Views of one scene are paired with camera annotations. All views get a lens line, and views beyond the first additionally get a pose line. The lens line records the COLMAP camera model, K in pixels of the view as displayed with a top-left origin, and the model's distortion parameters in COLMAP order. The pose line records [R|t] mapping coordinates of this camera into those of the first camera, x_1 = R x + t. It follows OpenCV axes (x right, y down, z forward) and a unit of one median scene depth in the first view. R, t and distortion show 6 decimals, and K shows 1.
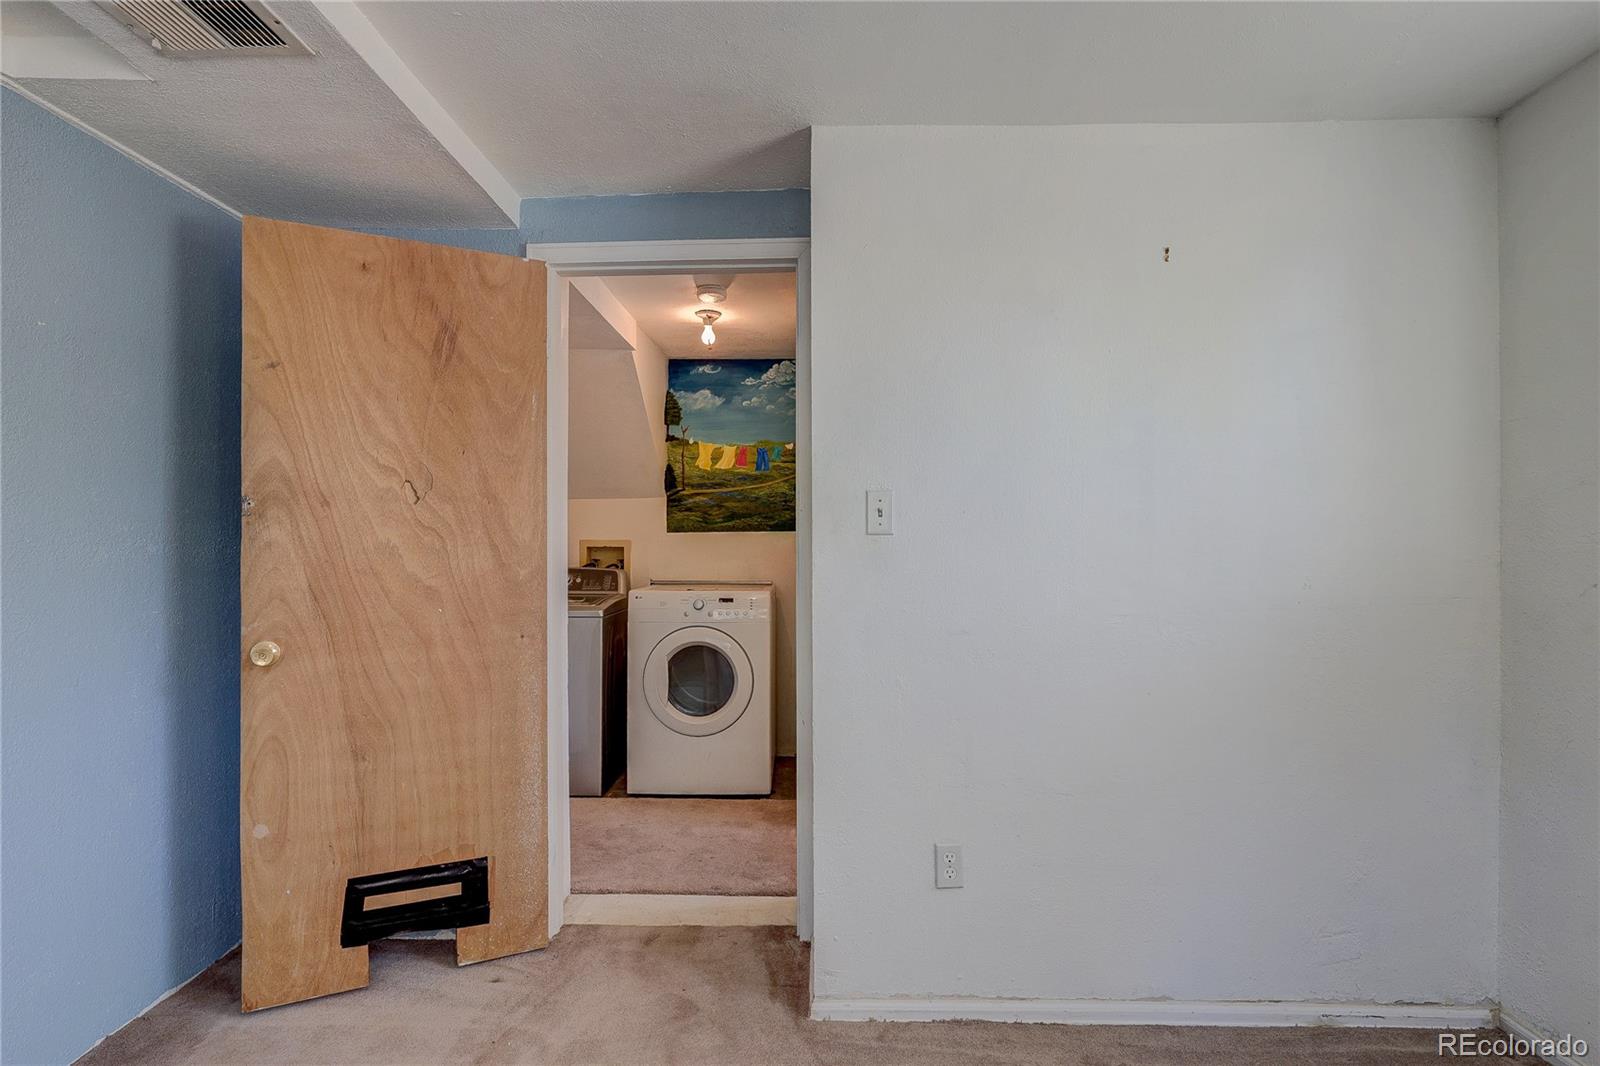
lens RADIAL K [[744.0, 0, 800.0], [0, 744.0, 533.0], [0, 0, 1]] dist [-0.002377, 0.000007]
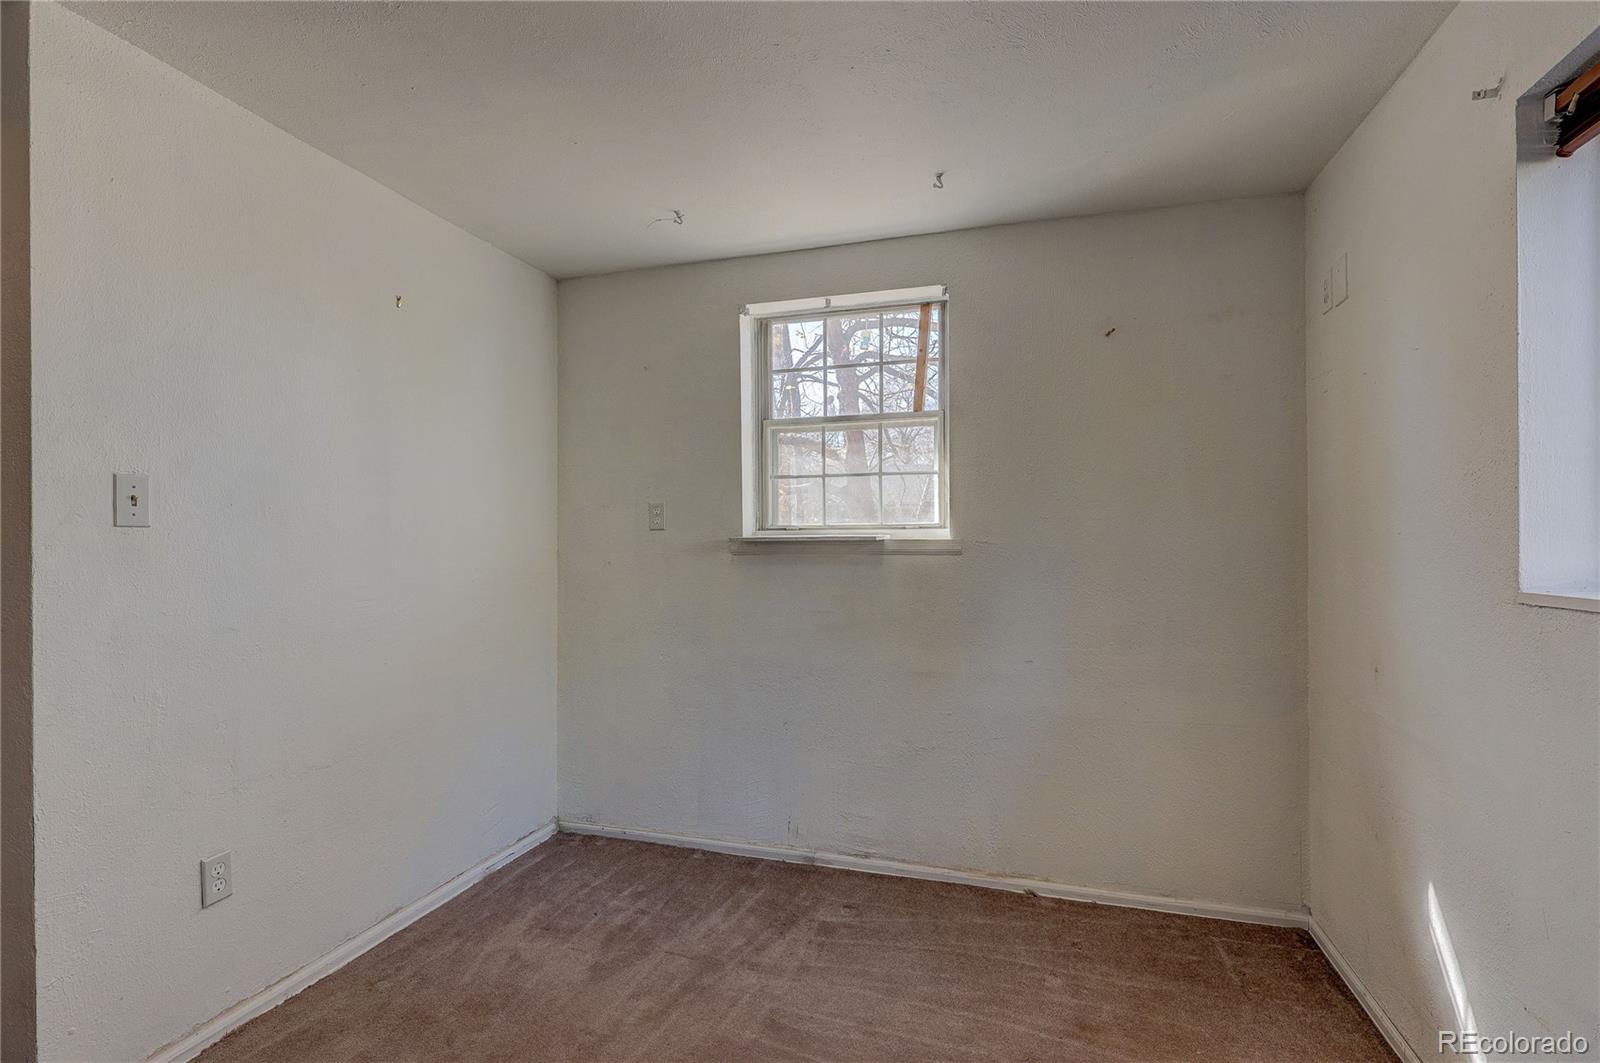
lens RADIAL K [[744.0, 0, 800.0], [0, 744.0, 531.5], [0, 0, 1]] dist [-0.002377, 0.000007]
pose [[0.270551, 0.012716, 0.962622, -0.514503], [-0.007811, 0.999909, -0.011013, 0.011697], [-0.962674, -0.004540, 0.270626, 0.034452]]
